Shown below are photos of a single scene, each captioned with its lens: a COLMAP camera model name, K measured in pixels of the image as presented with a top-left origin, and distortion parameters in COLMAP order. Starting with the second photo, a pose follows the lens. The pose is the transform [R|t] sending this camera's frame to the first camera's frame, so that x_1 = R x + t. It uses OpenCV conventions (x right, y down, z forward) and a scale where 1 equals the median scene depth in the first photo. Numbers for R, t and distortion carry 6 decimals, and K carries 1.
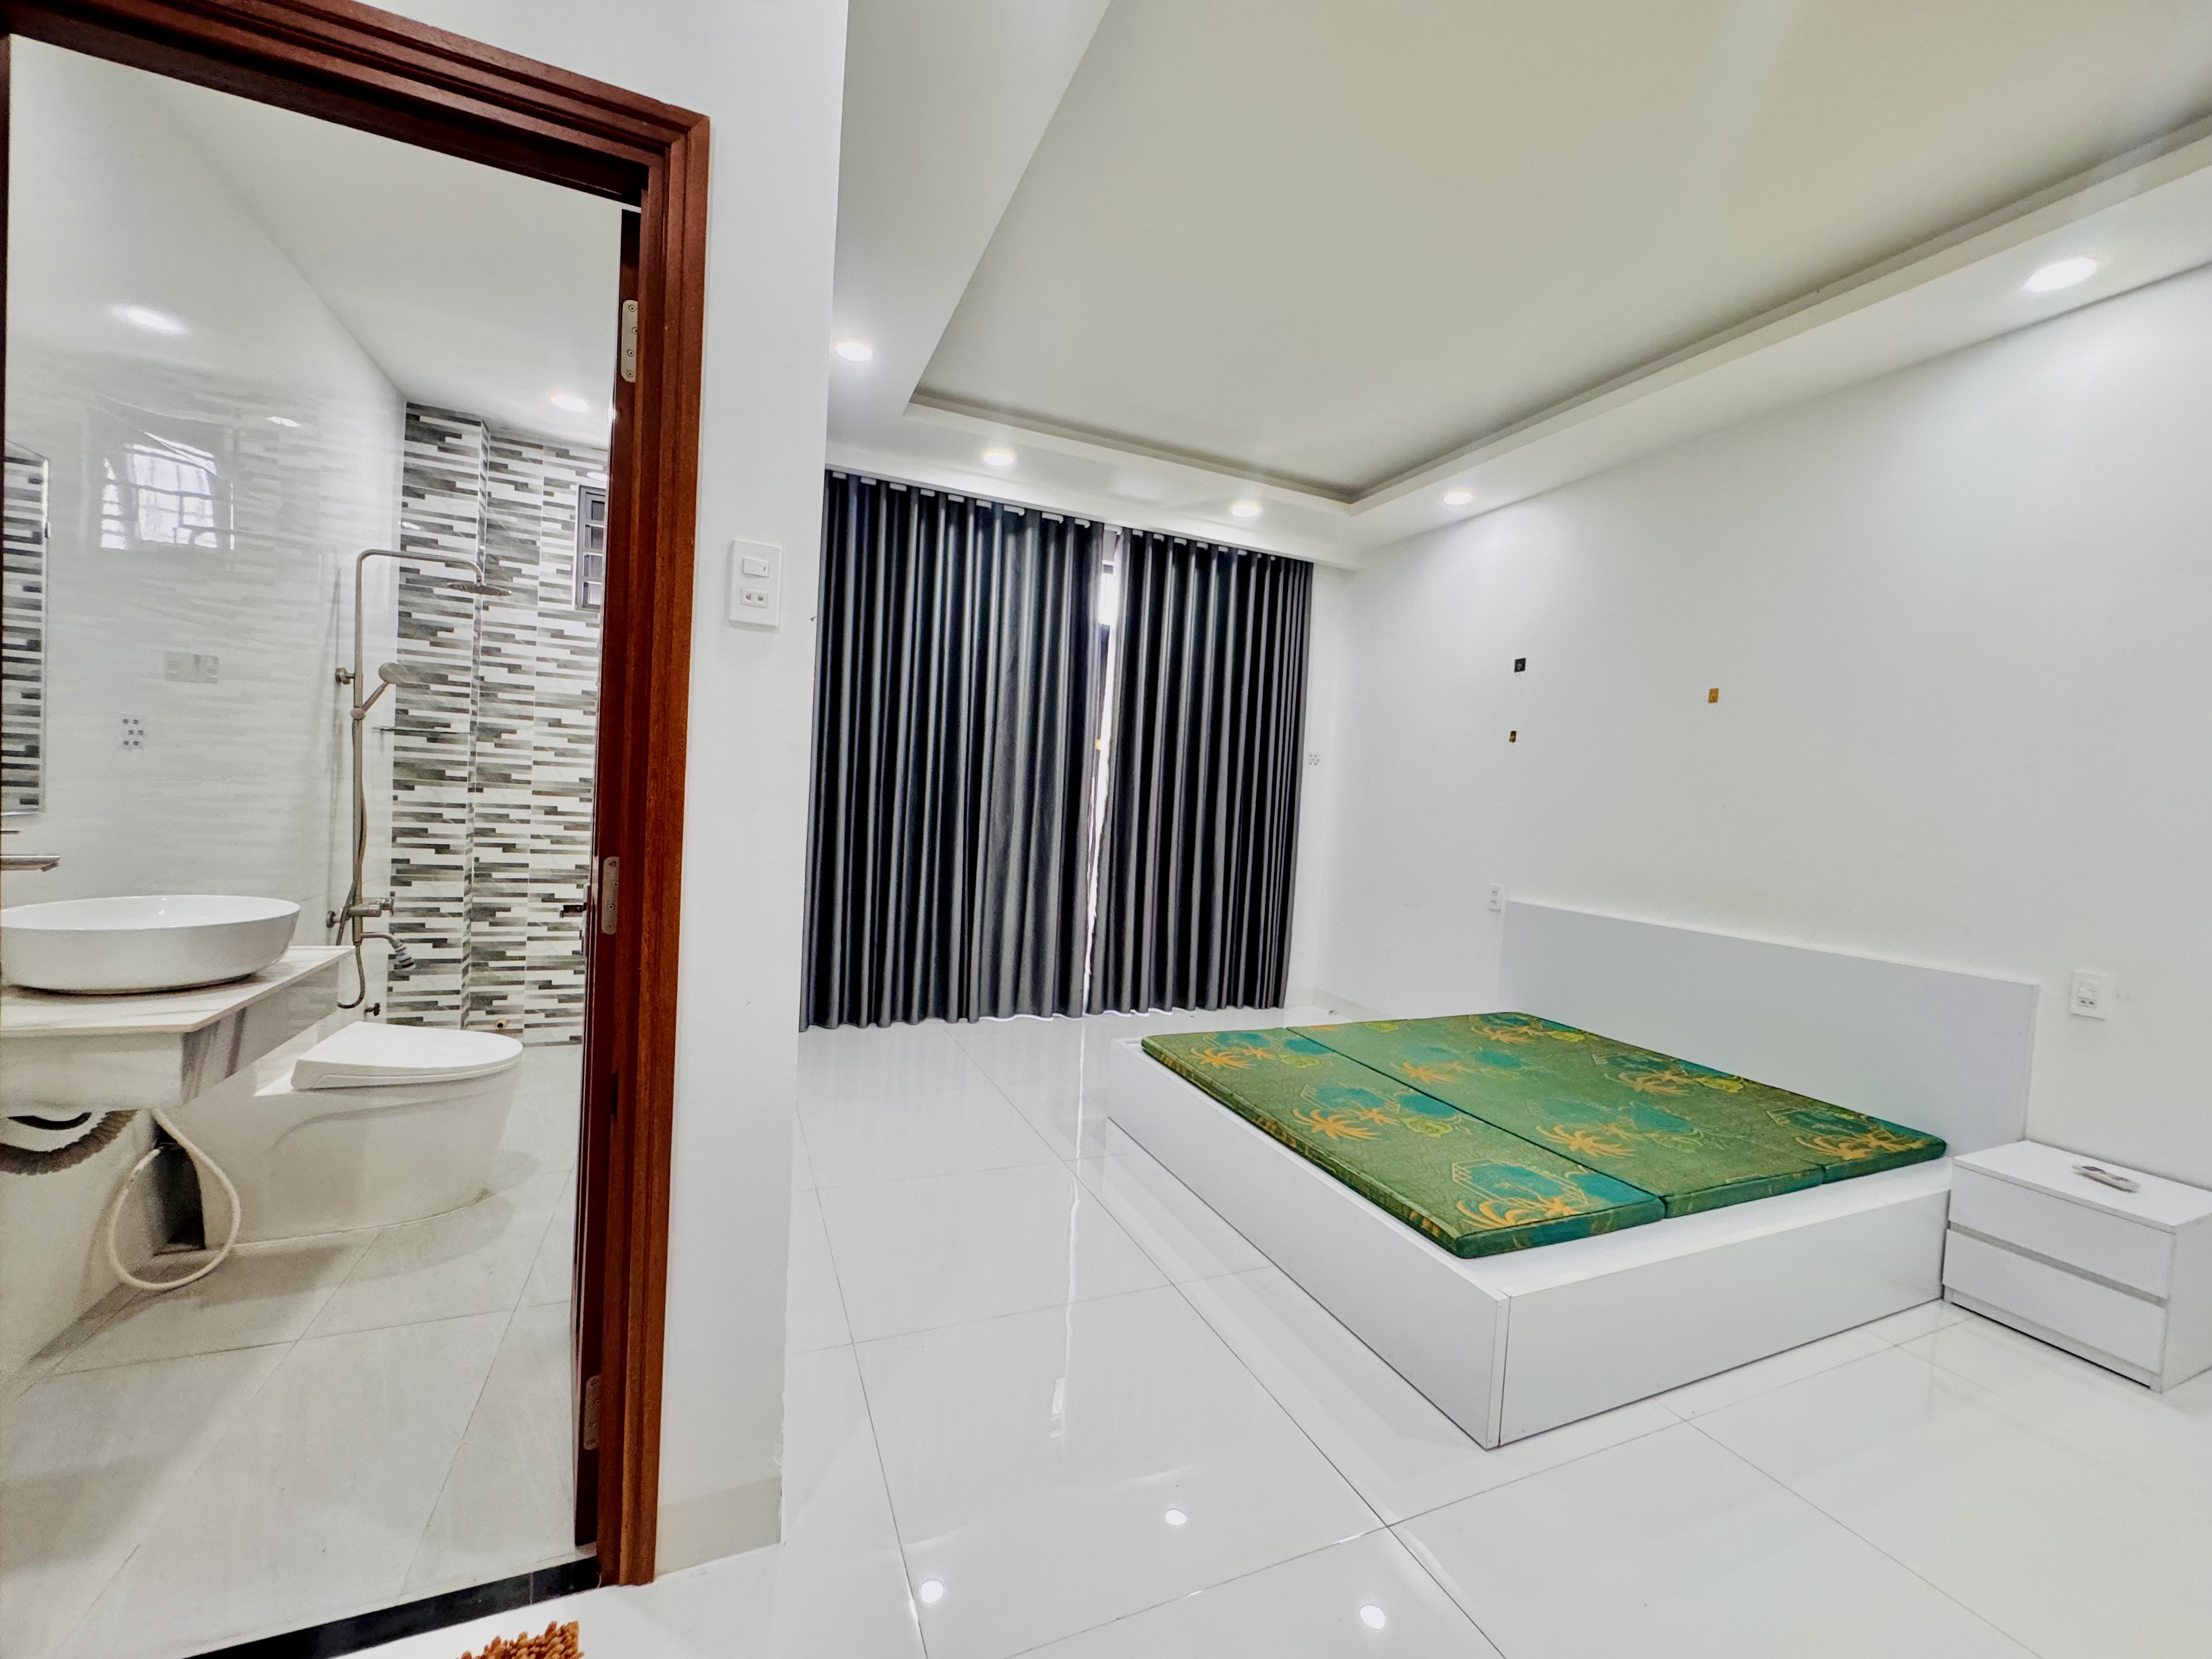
lens RADIAL K [[888.9, 0, 1105.3], [0, 888.9, 827.9], [0, 0, 1]] dist [-0.000134, -0.000141]
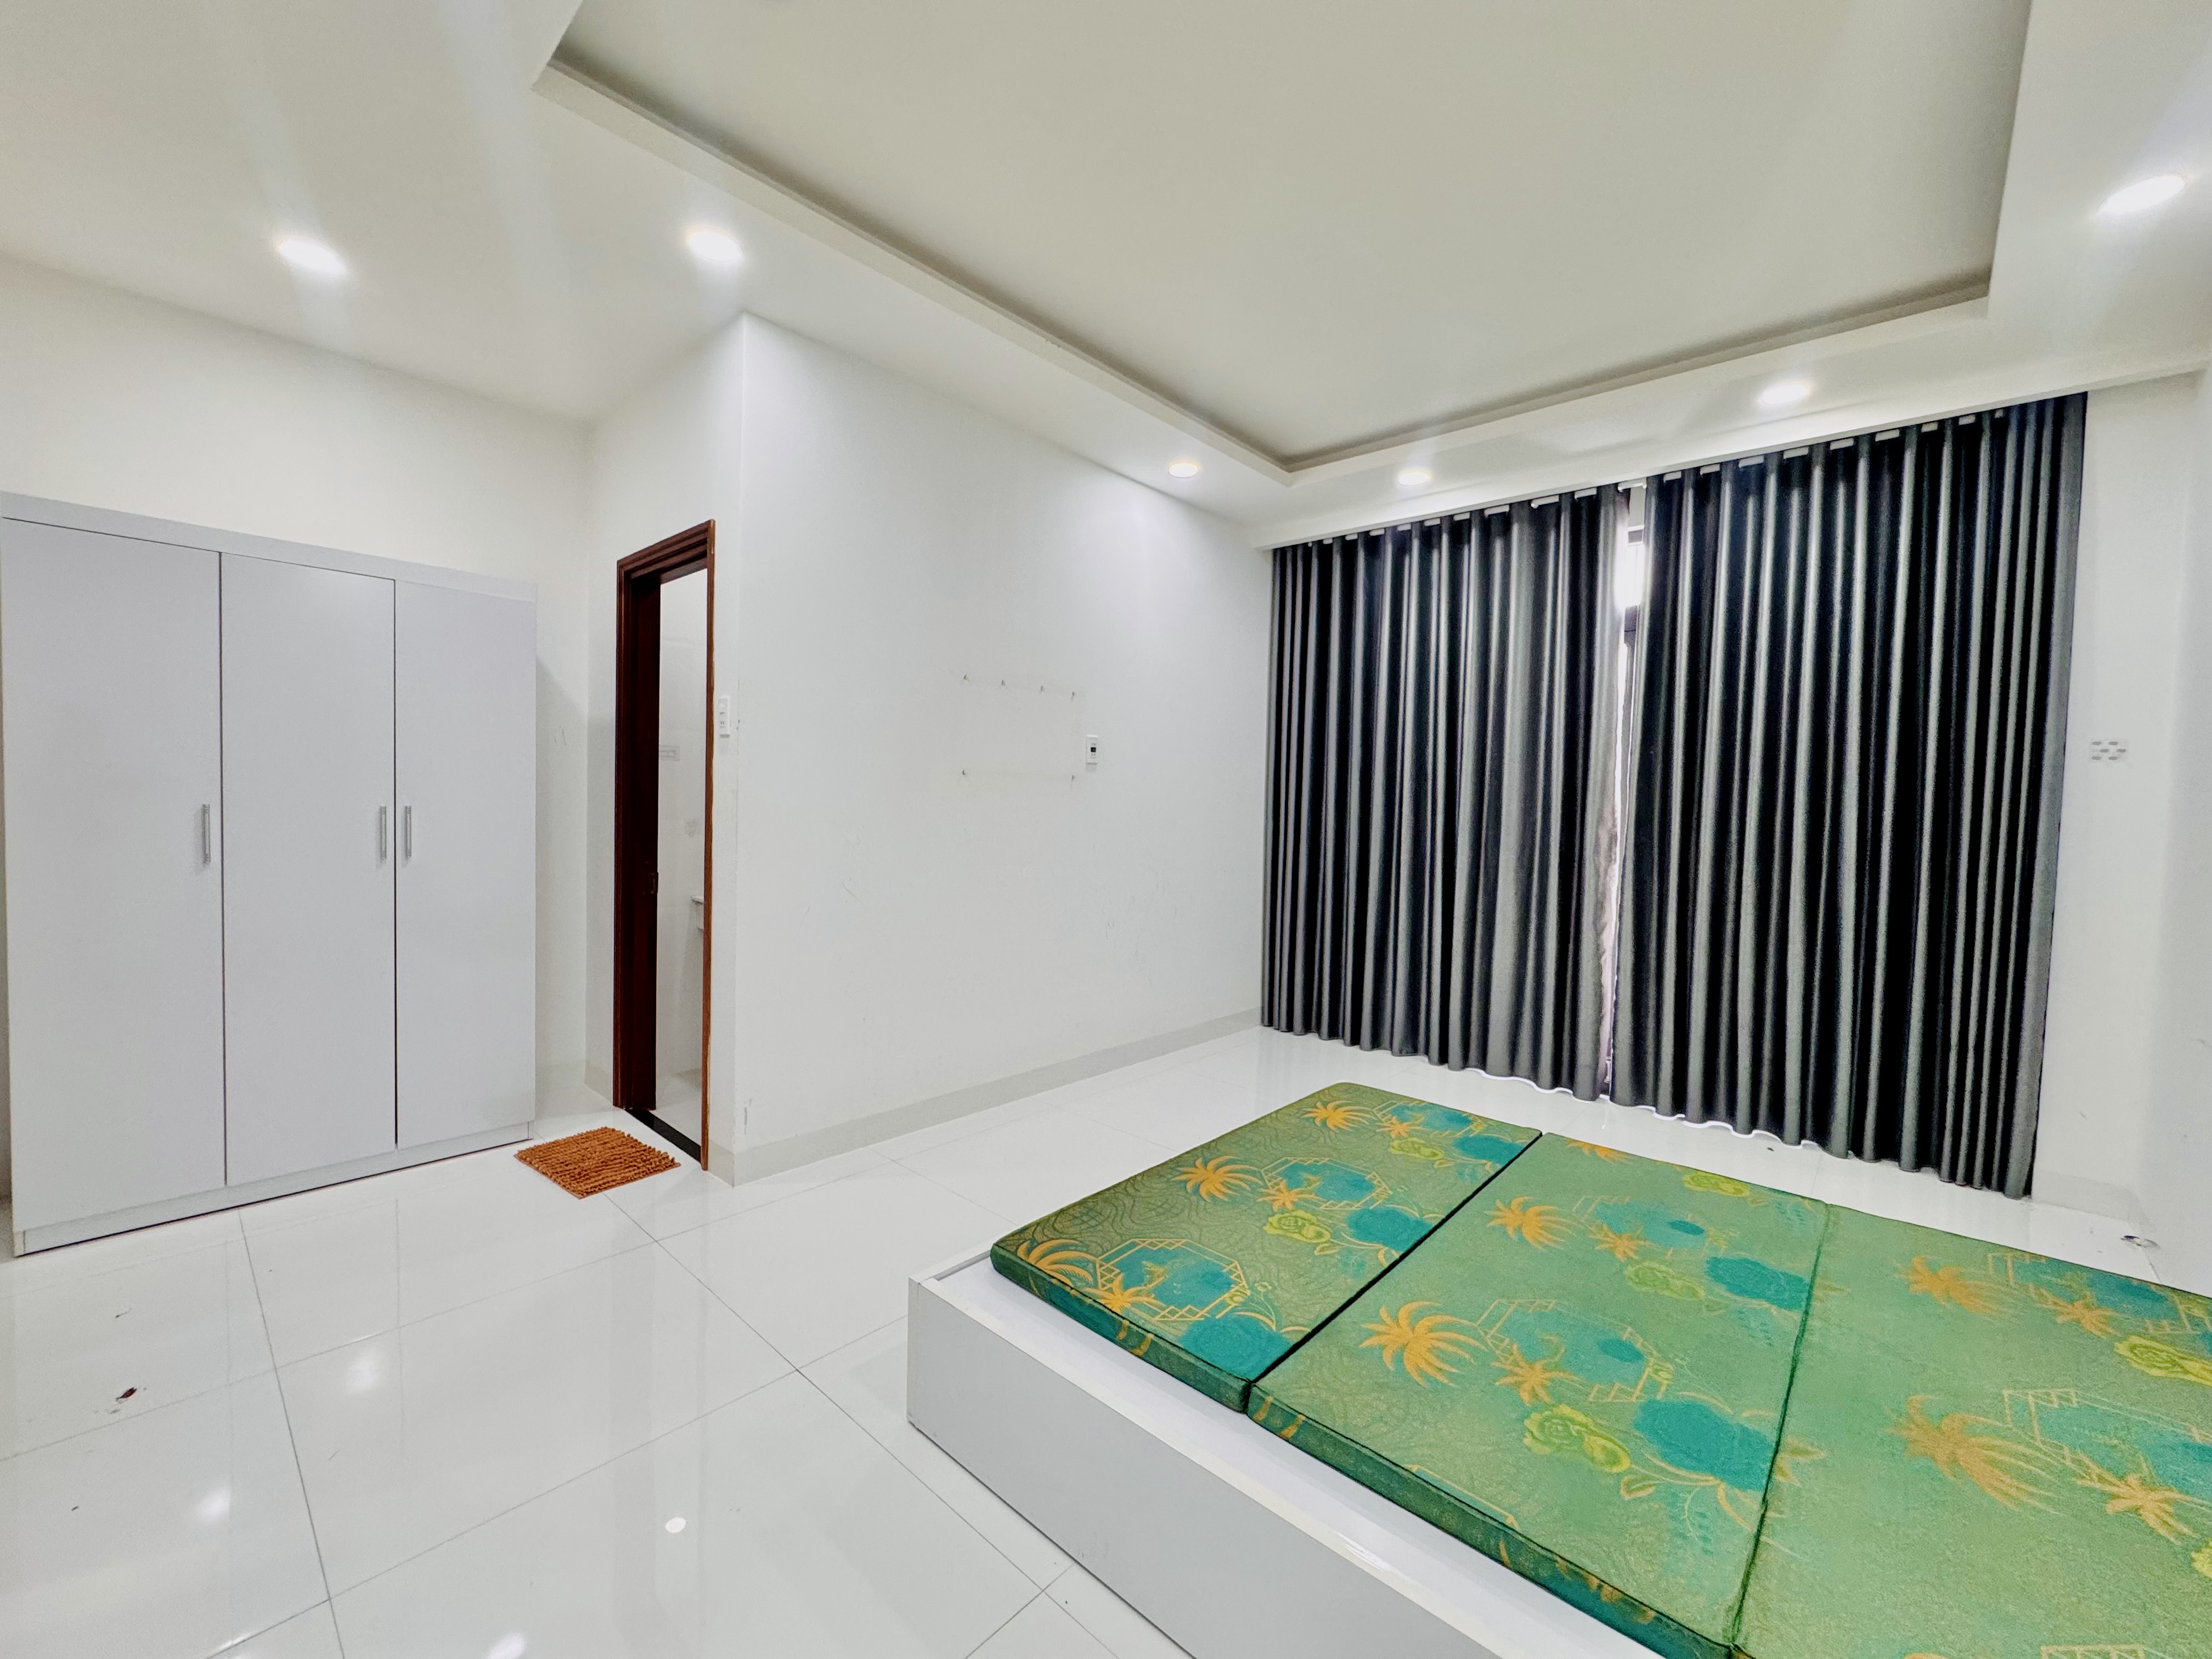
lens RADIAL K [[888.9, 0, 1110.0], [0, 888.9, 832.2], [0, 0, 1]] dist [-0.000134, -0.000141]
pose [[0.411354, -0.010432, -0.911416, 0.768832], [-0.035546, 0.998990, -0.027477, 0.012701], [0.910782, 0.043700, 0.410568, 0.389163]]
